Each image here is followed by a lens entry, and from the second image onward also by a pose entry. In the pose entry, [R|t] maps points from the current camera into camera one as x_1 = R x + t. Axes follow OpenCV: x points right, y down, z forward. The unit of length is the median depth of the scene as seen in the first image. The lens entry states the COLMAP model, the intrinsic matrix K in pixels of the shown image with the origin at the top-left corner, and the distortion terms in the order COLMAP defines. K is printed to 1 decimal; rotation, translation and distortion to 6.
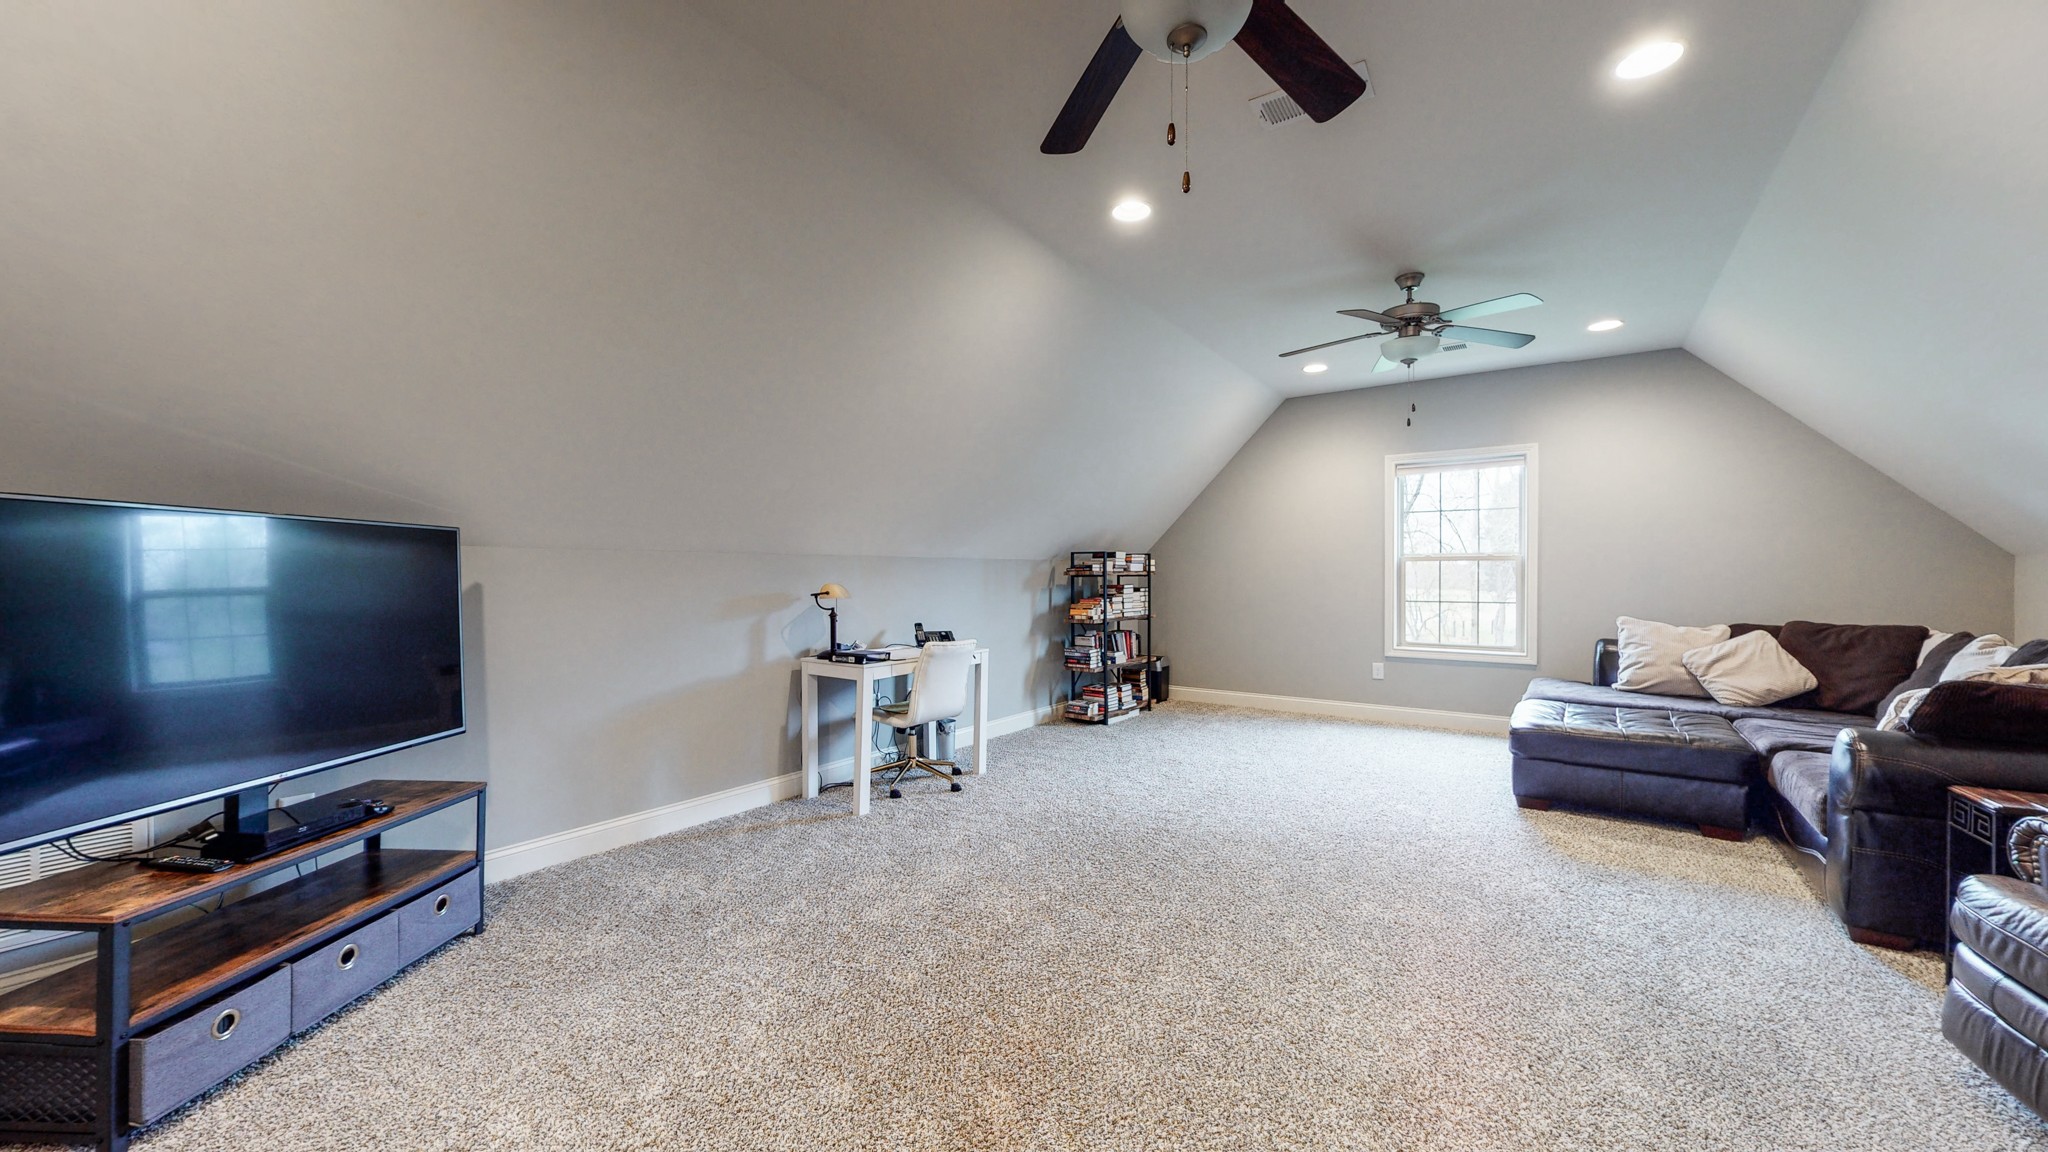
lens RADIAL K [[750.6, 0, 1024.1], [0, 750.6, 579.1], [0, 0, 1]] dist [0.000240, -0.000123]
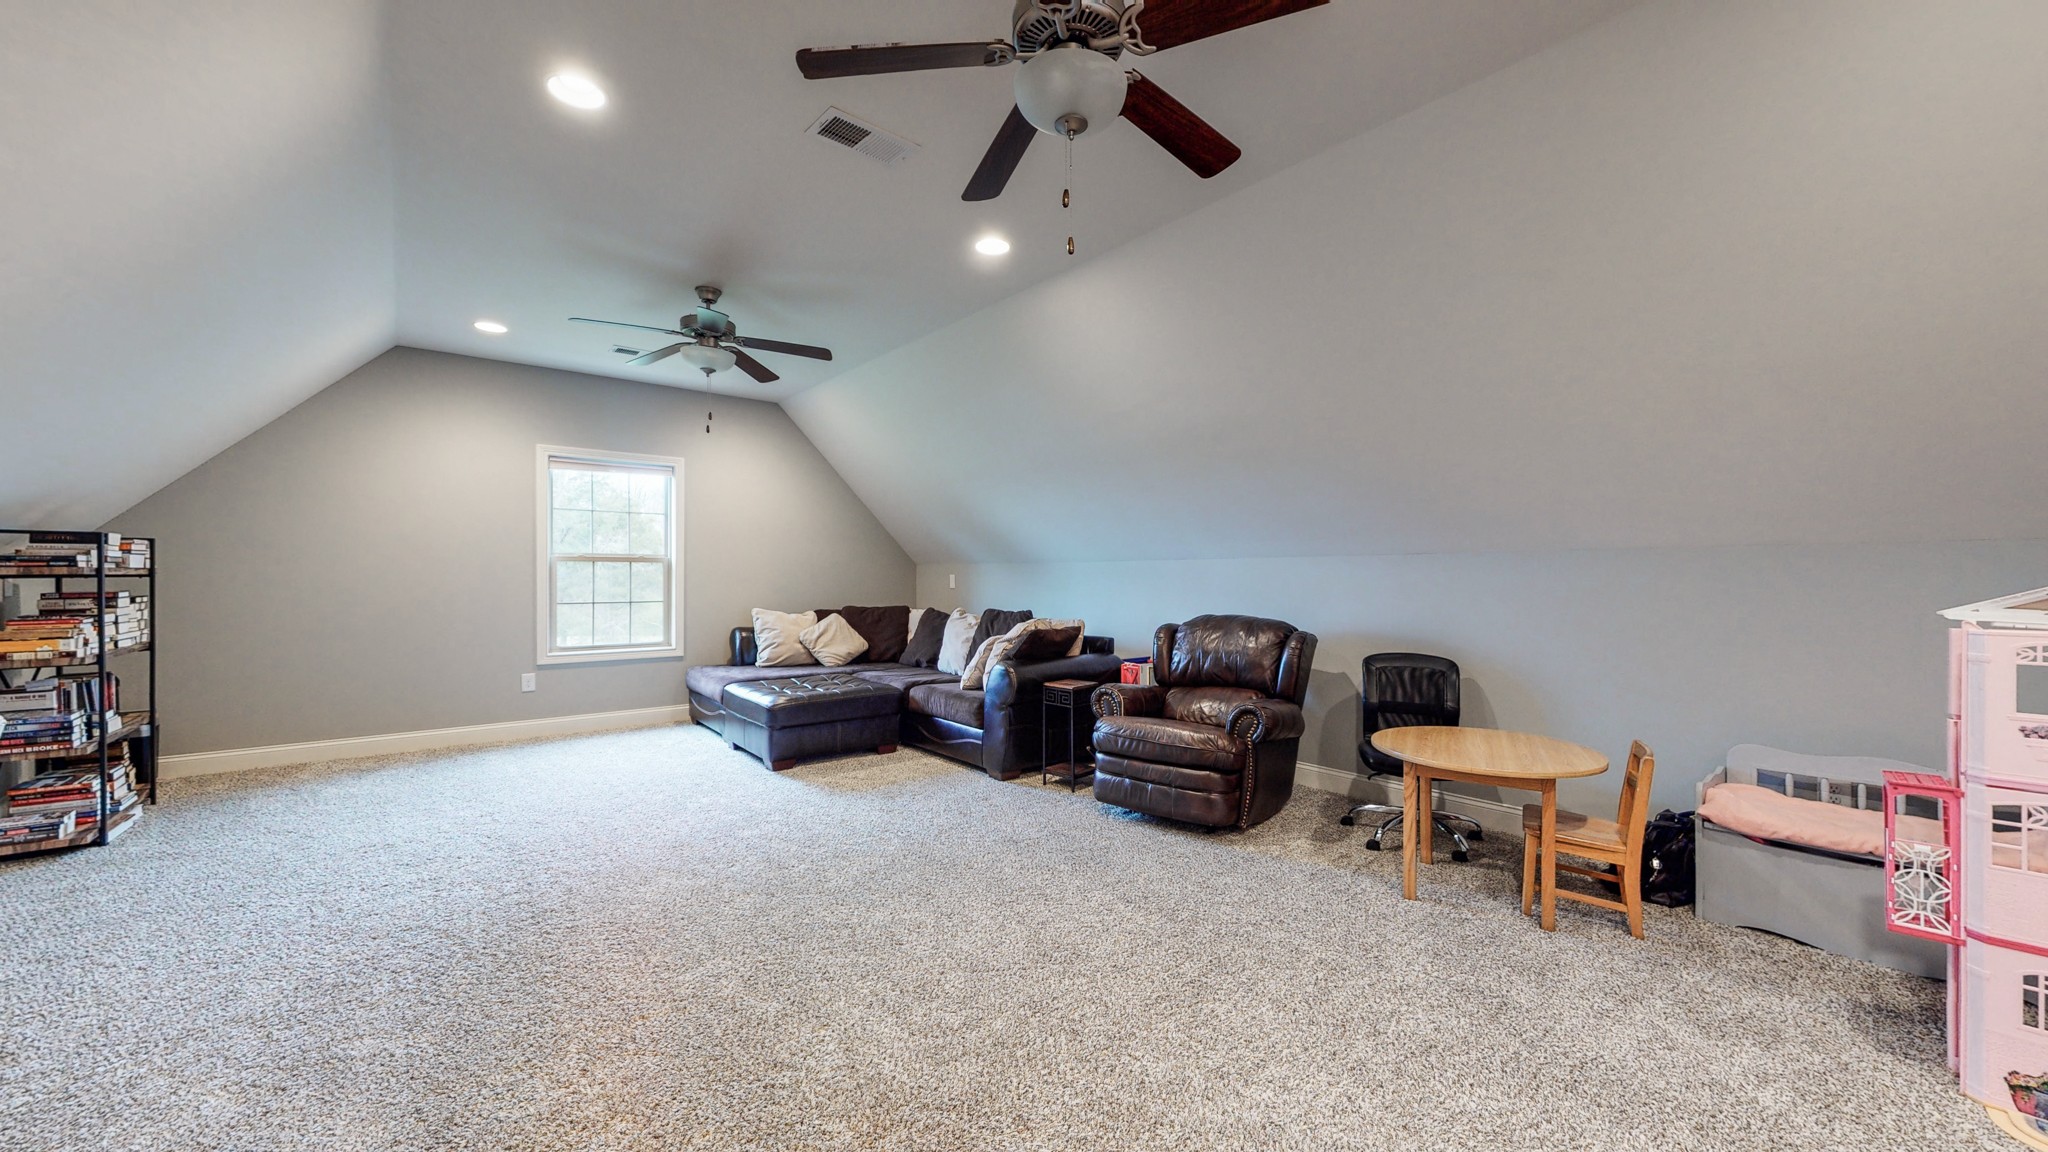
lens RADIAL K [[750.6, 0, 1024.1], [0, 750.6, 579.1], [0, 0, 1]] dist [0.000240, -0.000123]
pose [[0.260066, -0.003456, 0.965585, -0.304386], [0.004473, 0.999987, 0.002374, -0.000694], [-0.965580, 0.003702, 0.260078, 0.245016]]
